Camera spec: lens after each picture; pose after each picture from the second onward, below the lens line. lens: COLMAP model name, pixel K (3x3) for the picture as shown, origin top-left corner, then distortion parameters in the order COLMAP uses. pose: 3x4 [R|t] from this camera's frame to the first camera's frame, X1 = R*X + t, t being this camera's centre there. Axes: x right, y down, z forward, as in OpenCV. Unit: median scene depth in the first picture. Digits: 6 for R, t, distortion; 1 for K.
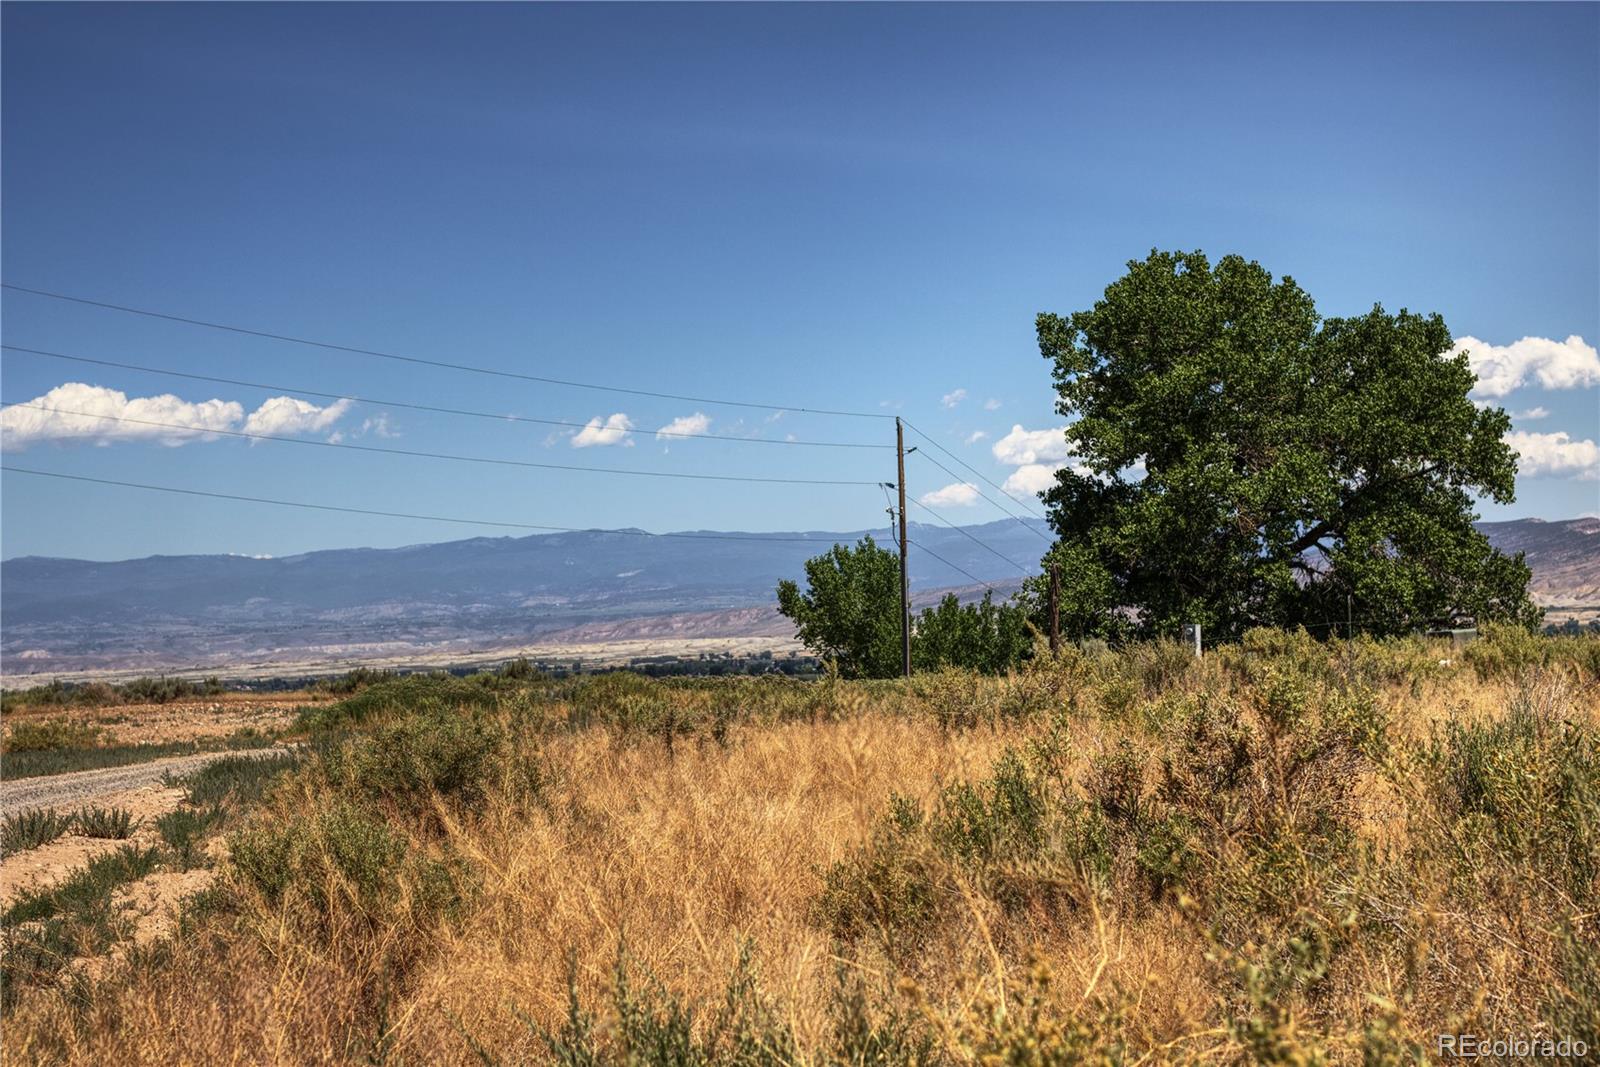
lens RADIAL K [[2309.8, 0, 800.0], [0, 2309.8, 535.1], [0, 0, 1]] dist [-0.201658, 0.000000]
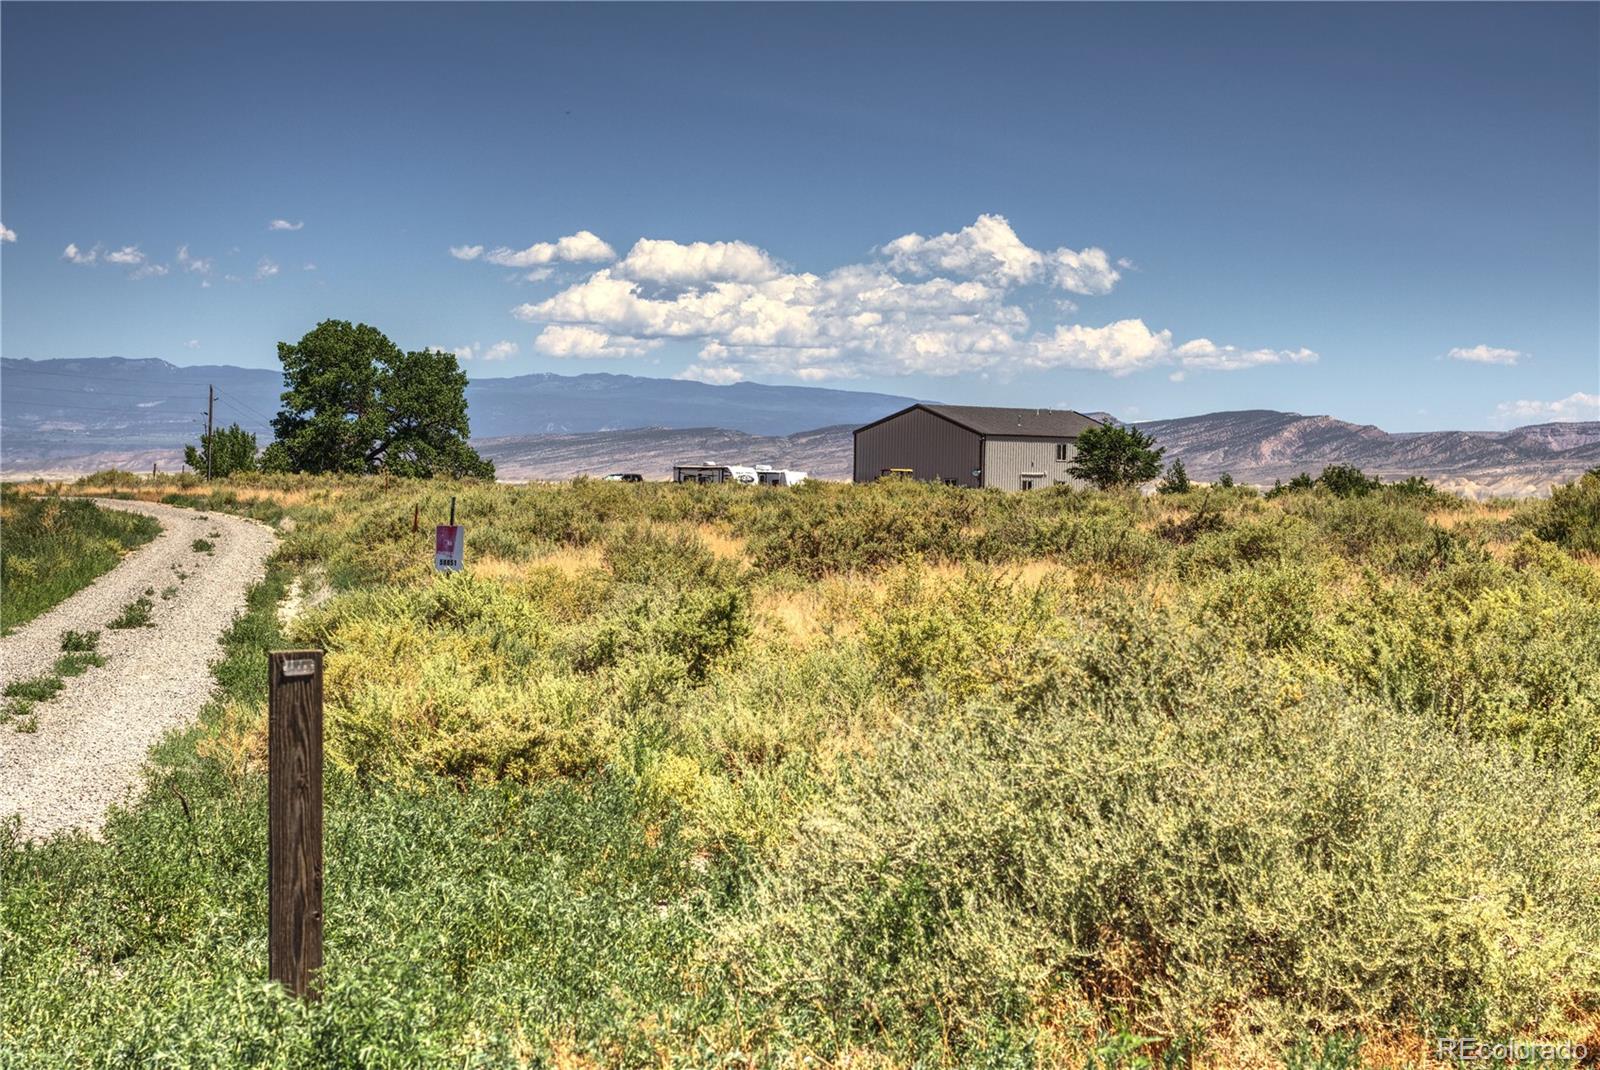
lens RADIAL K [[2309.8, 0, 800.2], [0, 2309.8, 535.0], [0, 0, 1]] dist [-0.201658, 0.000000]
pose [[0.976912, 0.056203, 0.206115, 0.155269], [-0.068951, 0.996092, 0.055192, -0.066708], [-0.202207, -0.068129, 0.976970, -1.357153]]
